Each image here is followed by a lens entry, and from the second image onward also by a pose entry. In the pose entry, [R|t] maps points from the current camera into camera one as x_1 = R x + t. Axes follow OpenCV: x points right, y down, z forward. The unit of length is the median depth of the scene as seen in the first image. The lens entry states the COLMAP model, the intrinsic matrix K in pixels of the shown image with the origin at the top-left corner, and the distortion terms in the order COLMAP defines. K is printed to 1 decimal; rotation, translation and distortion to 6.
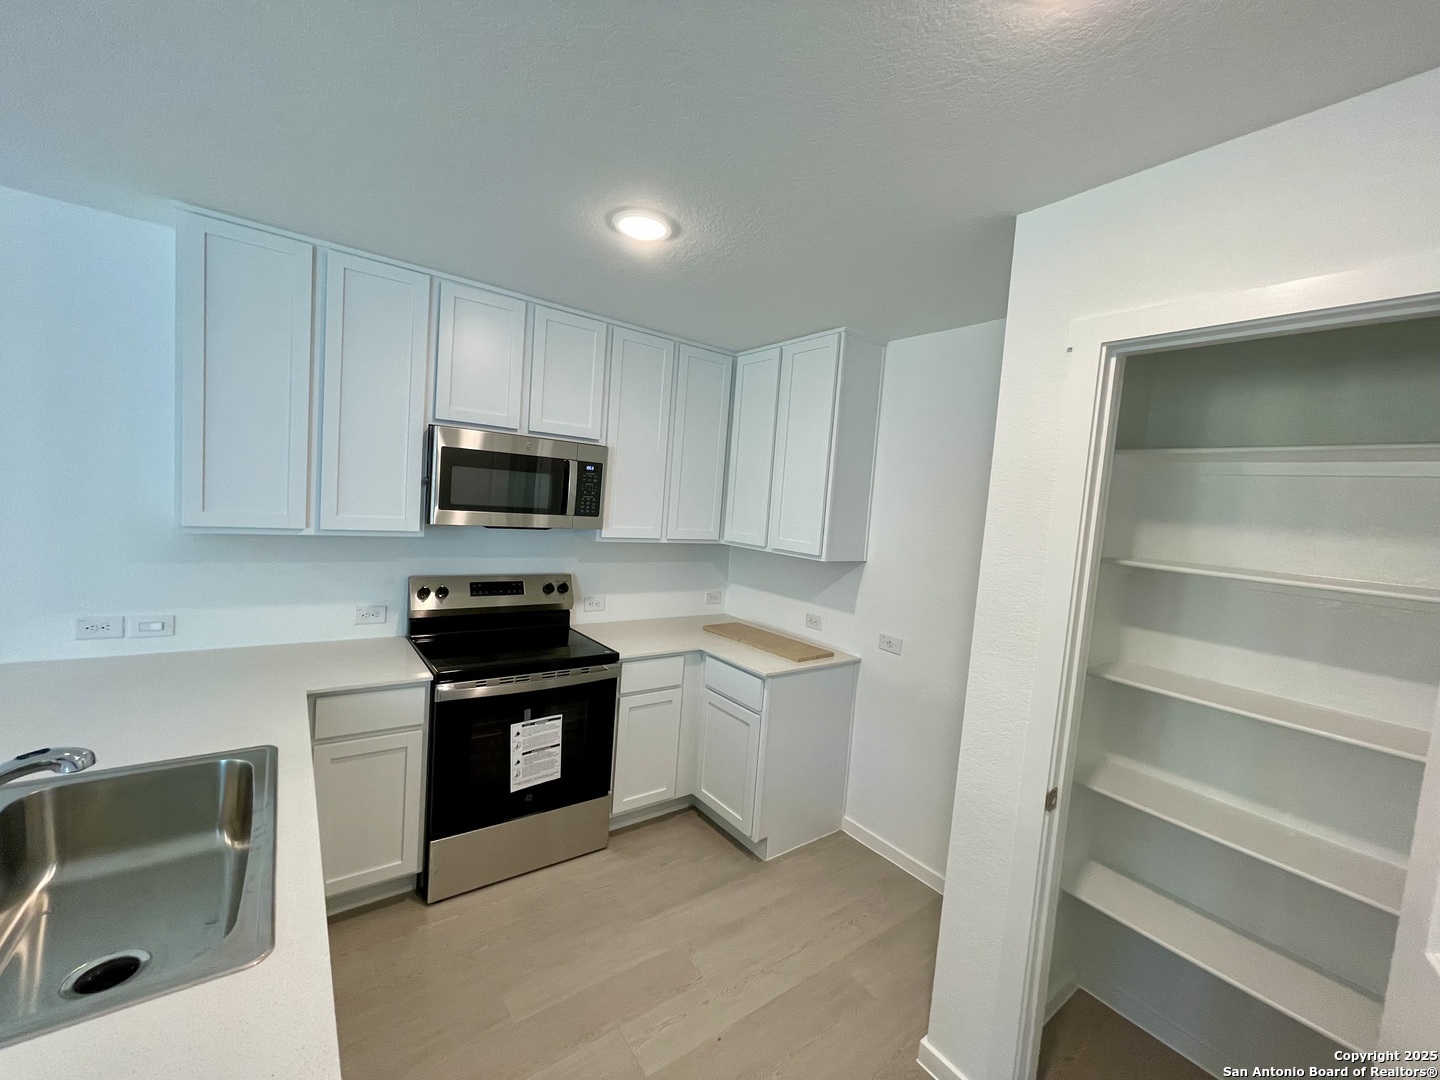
lens RADIAL K [[578.3, 0, 717.8], [0, 578.3, 536.3], [0, 0, 1]] dist [-0.001716, -0.000059]
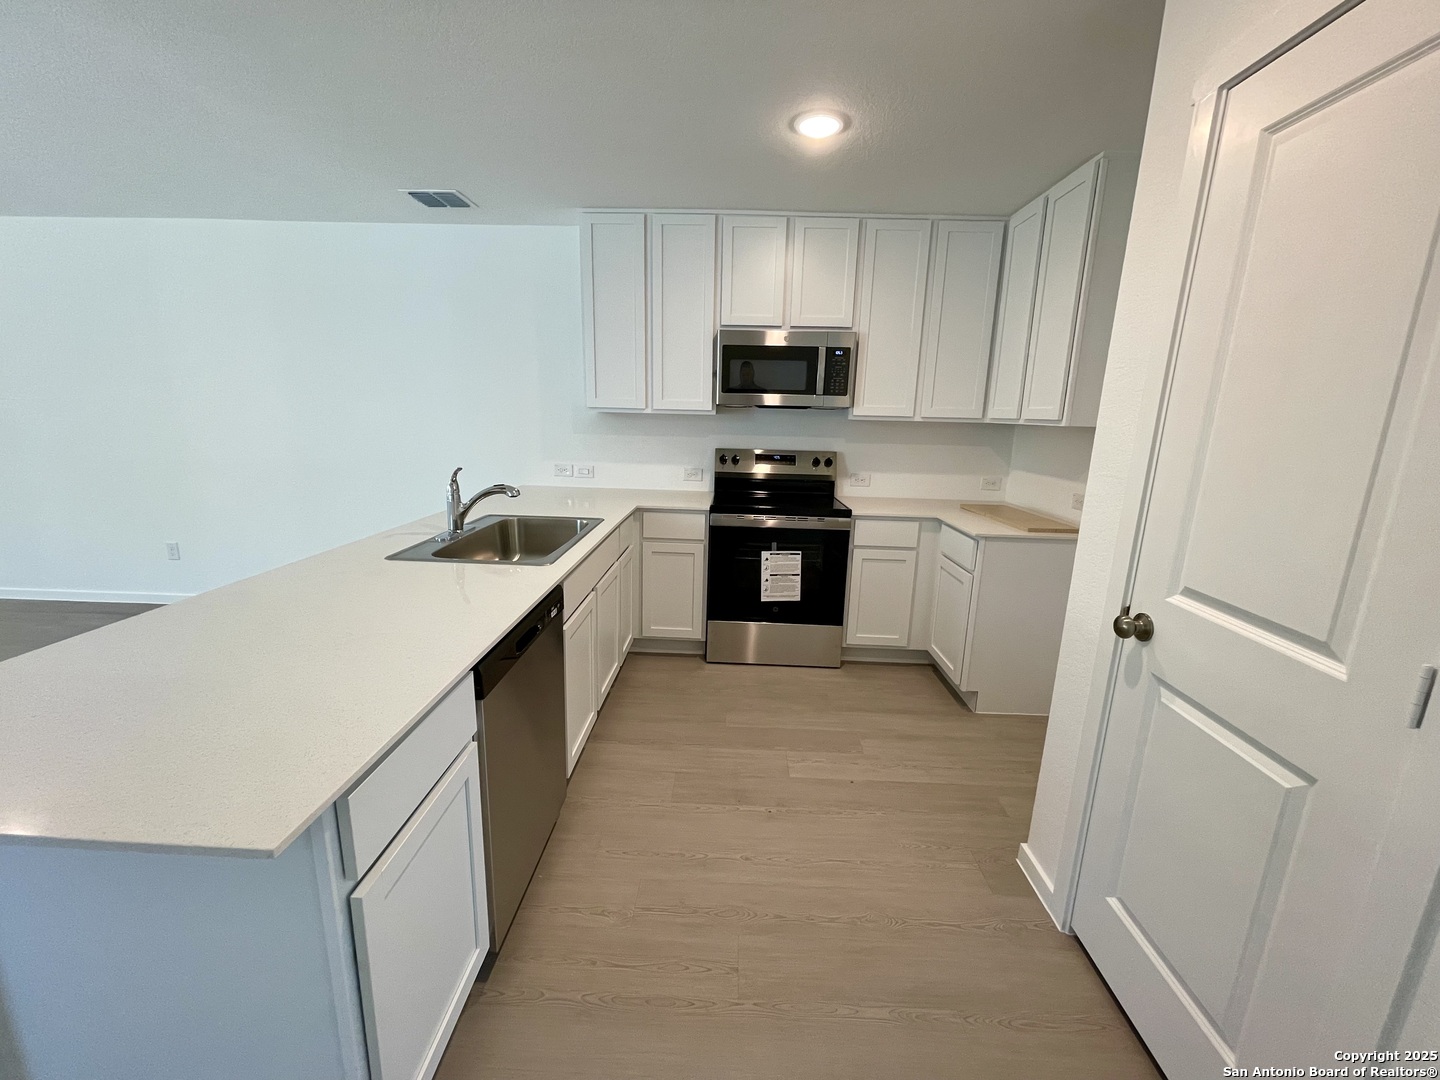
lens RADIAL K [[578.3, 0, 725.7], [0, 578.3, 536.7], [0, 0, 1]] dist [-0.001716, -0.000059]
pose [[0.785032, 0.075881, -0.614790, 0.352542], [-0.006017, 0.993356, 0.114922, 0.120353], [0.619426, -0.086518, 0.780273, -0.087289]]
